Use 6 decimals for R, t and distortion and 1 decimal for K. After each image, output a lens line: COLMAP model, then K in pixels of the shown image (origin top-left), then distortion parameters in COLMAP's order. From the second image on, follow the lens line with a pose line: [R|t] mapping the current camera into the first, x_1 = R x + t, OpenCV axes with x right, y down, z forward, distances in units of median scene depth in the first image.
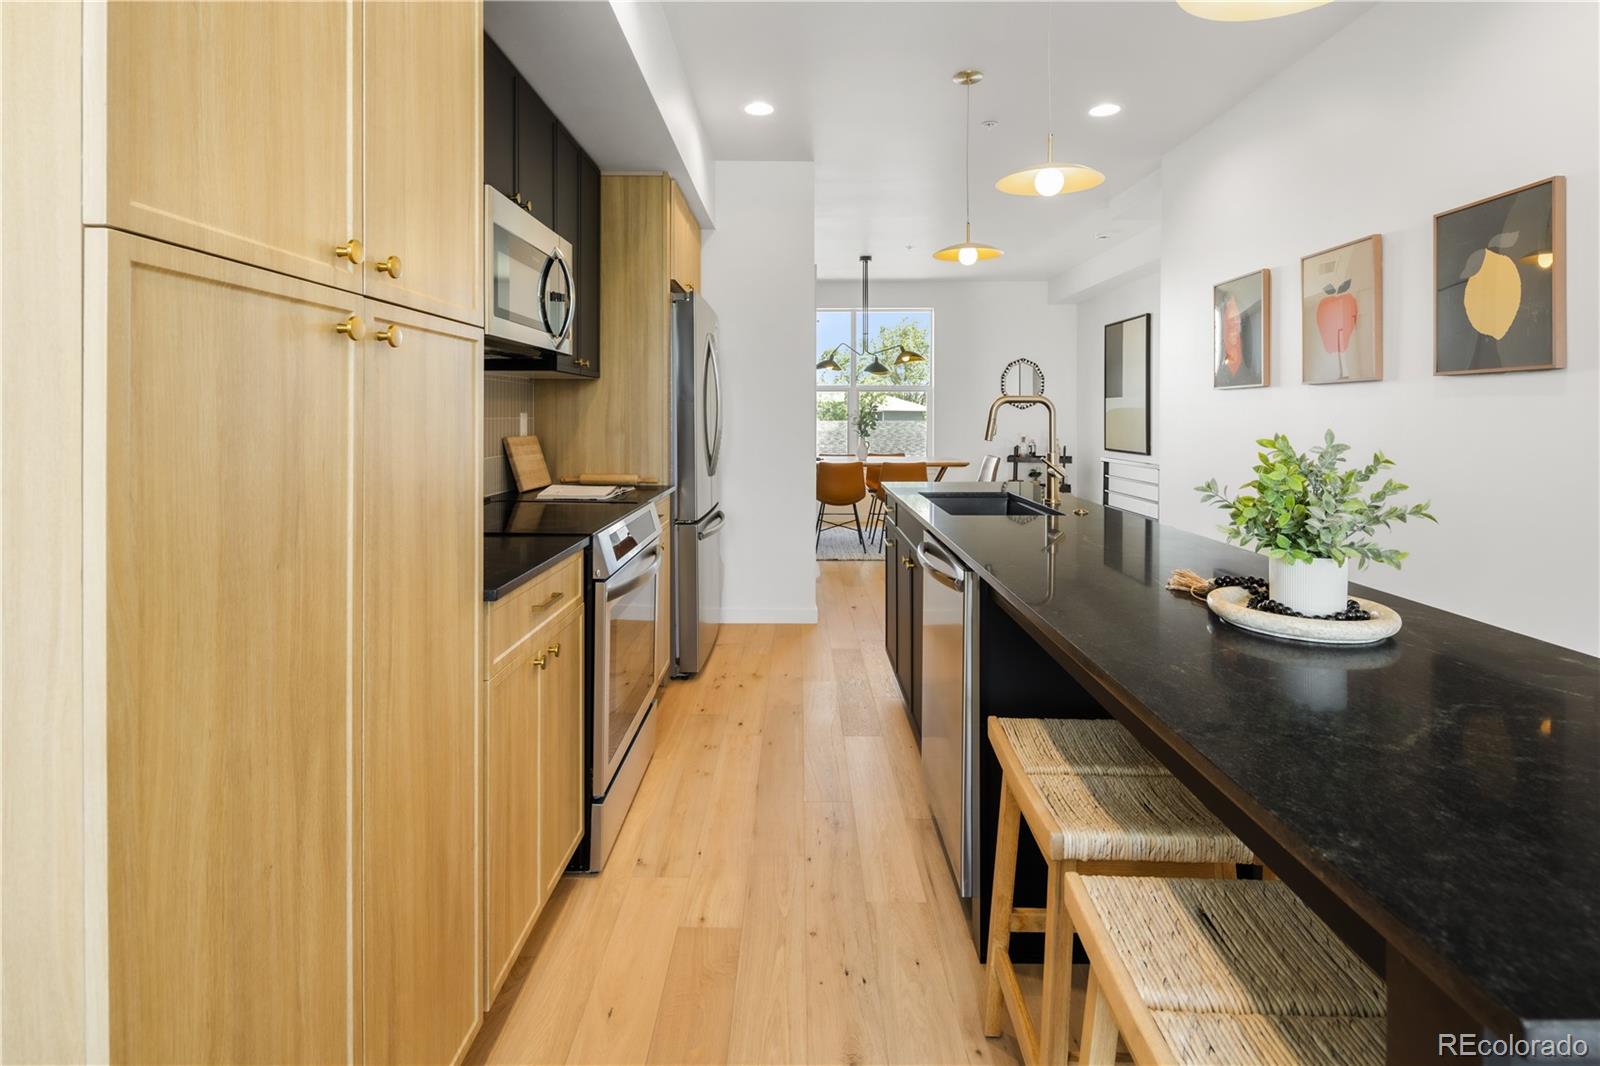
lens RADIAL K [[782.2, 0, 790.6], [0, 782.2, 418.3], [0, 0, 1]] dist [0.001055, -0.001360]
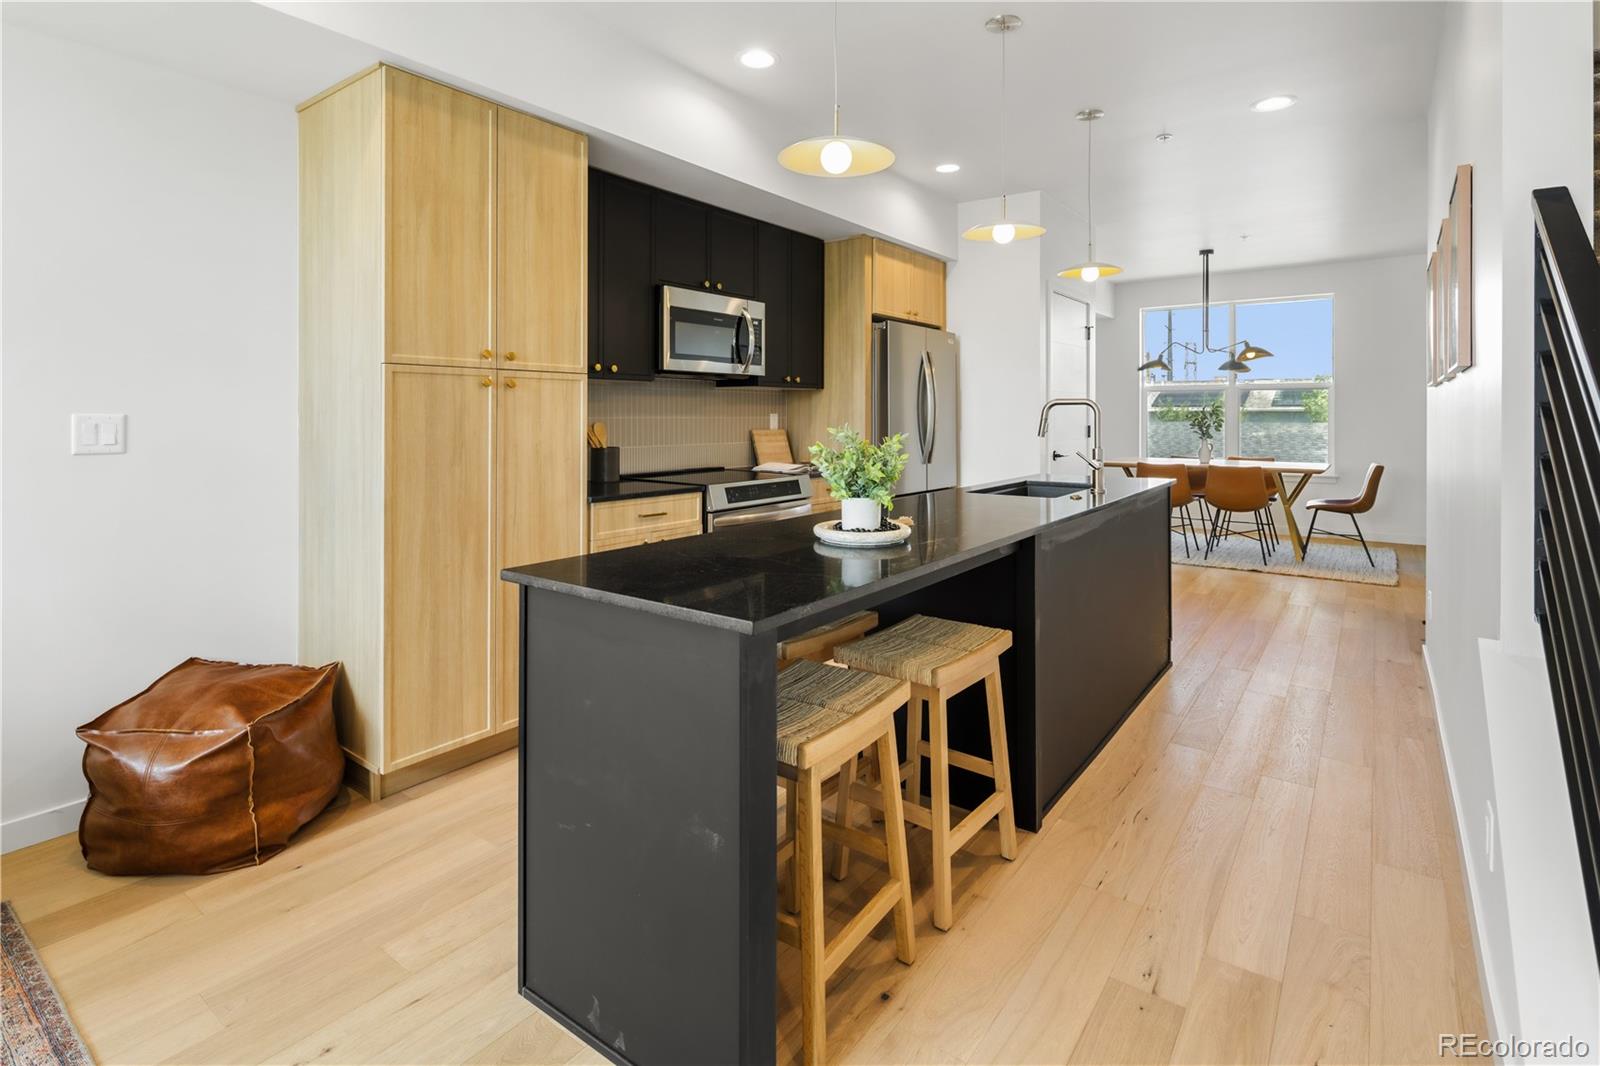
lens RADIAL K [[782.2, 0, 790.6], [0, 782.2, 418.3], [0, 0, 1]] dist [0.001055, -0.001360]
pose [[0.823713, -0.001546, -0.567006, 0.855871], [-0.000296, 0.999995, -0.003158, 0.007781], [0.567008, 0.002769, 0.823708, -0.292886]]
